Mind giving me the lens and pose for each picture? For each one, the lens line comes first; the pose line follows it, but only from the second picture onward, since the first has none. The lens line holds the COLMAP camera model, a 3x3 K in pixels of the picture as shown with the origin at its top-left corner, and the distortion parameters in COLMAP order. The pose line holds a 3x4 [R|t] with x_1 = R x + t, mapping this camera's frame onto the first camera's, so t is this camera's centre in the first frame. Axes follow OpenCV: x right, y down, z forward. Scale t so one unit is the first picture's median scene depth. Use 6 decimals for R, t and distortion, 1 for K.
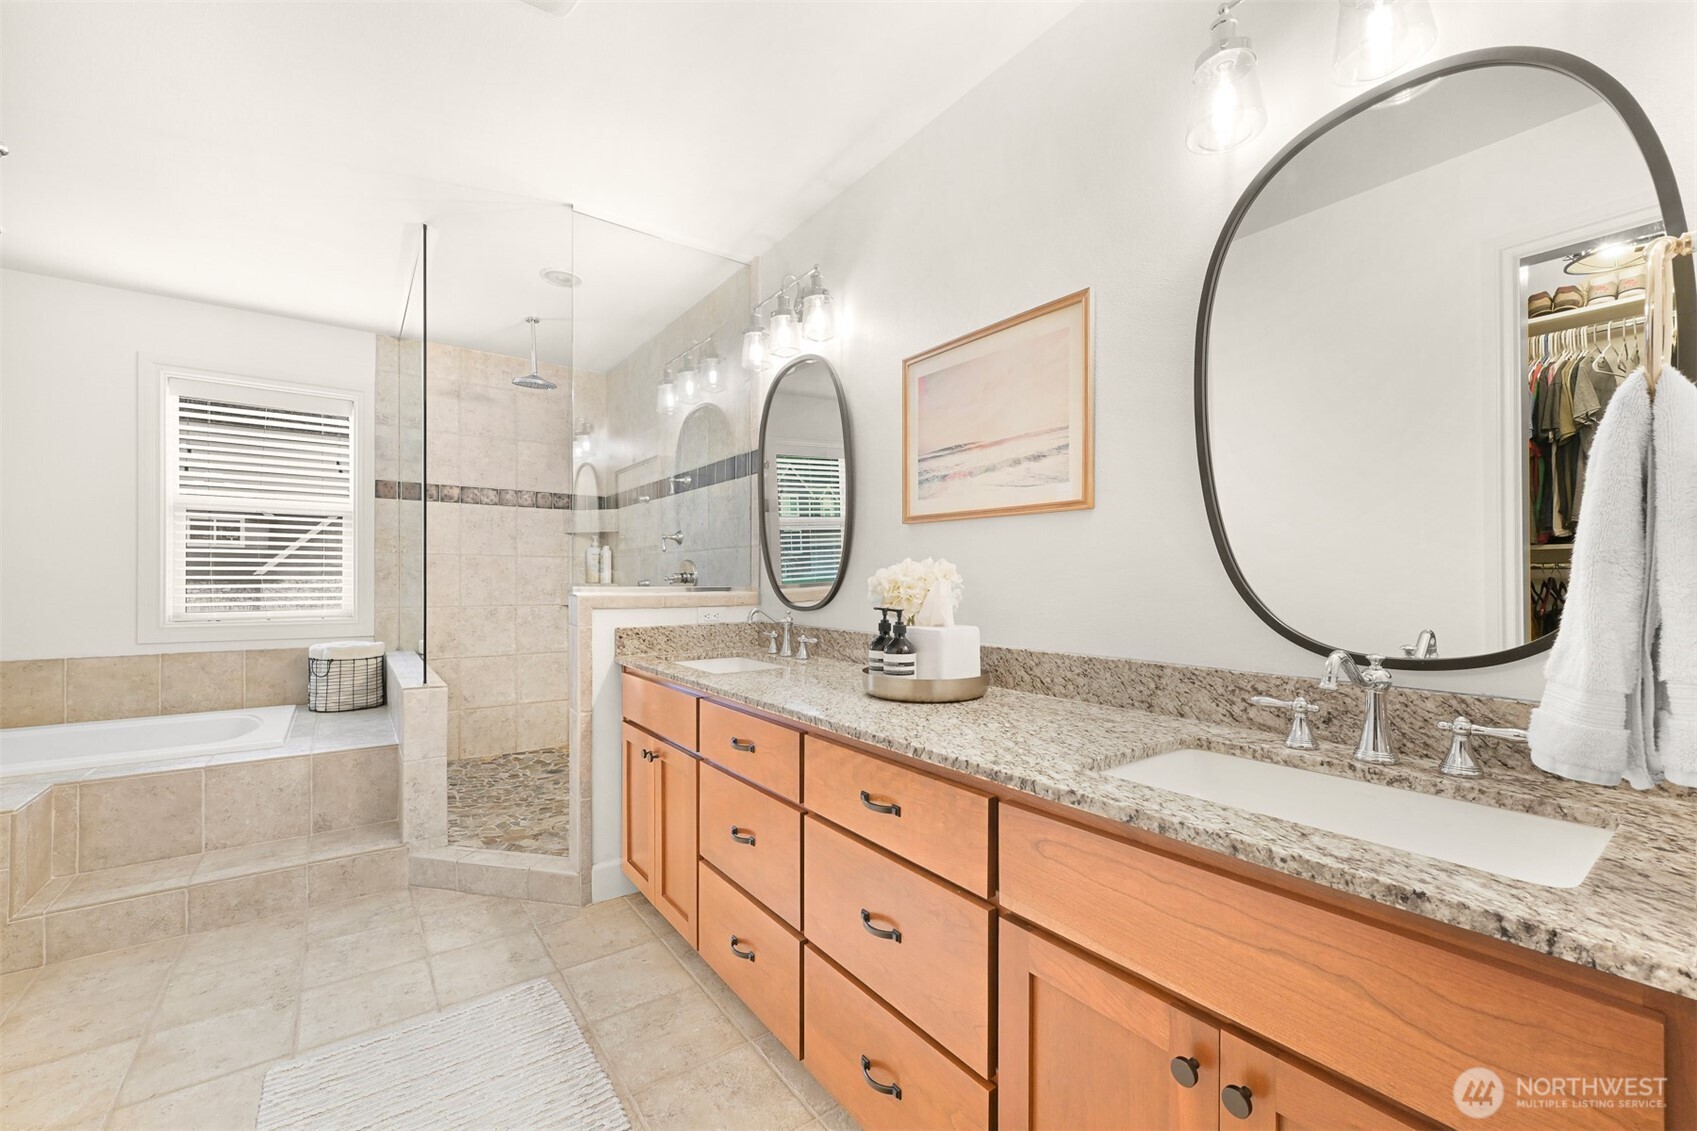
lens RADIAL K [[680.5, 0, 848.2], [0, 680.5, 582.3], [0, 0, 1]] dist [-0.001336, 0.000169]
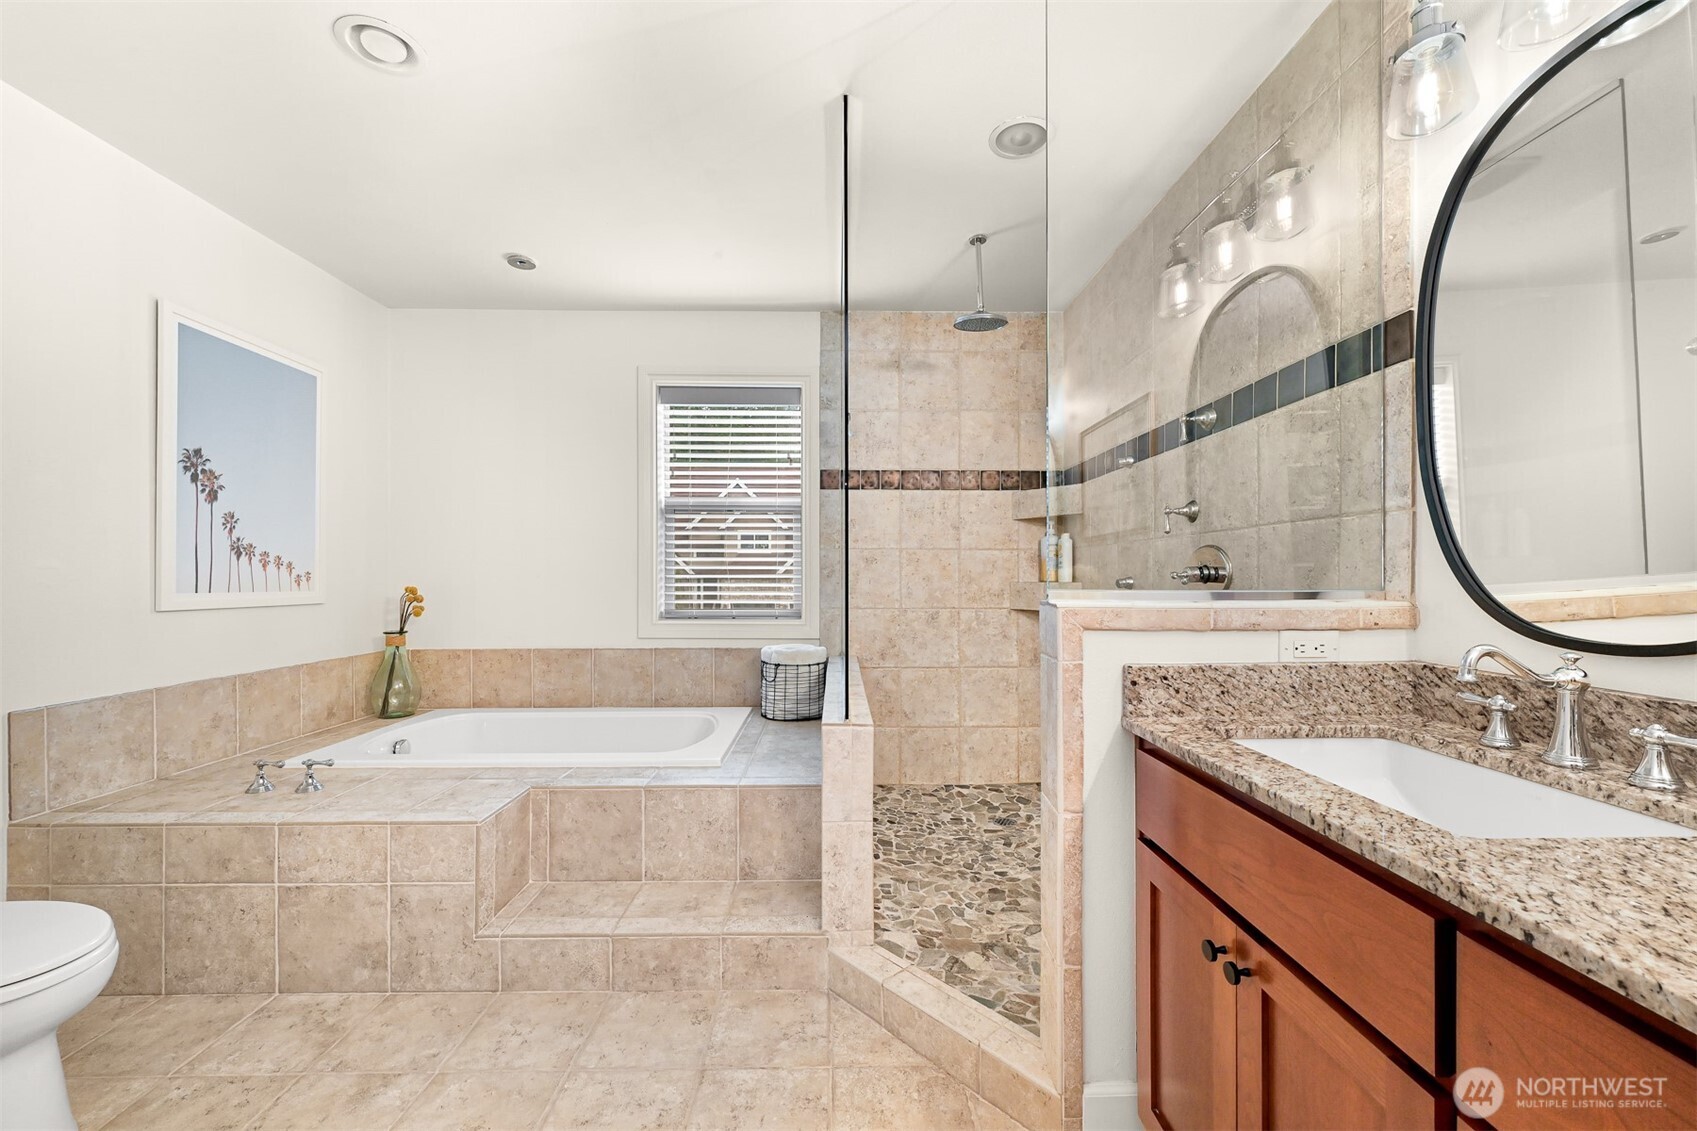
lens RADIAL K [[680.5, 0, 849.1], [0, 680.5, 575.3], [0, 0, 1]] dist [-0.001336, 0.000169]
pose [[0.817427, -0.003769, -0.576020, -0.155105], [0.000126, 0.999980, -0.006363, -0.001847], [0.576033, 0.005129, 0.817411, 0.316377]]
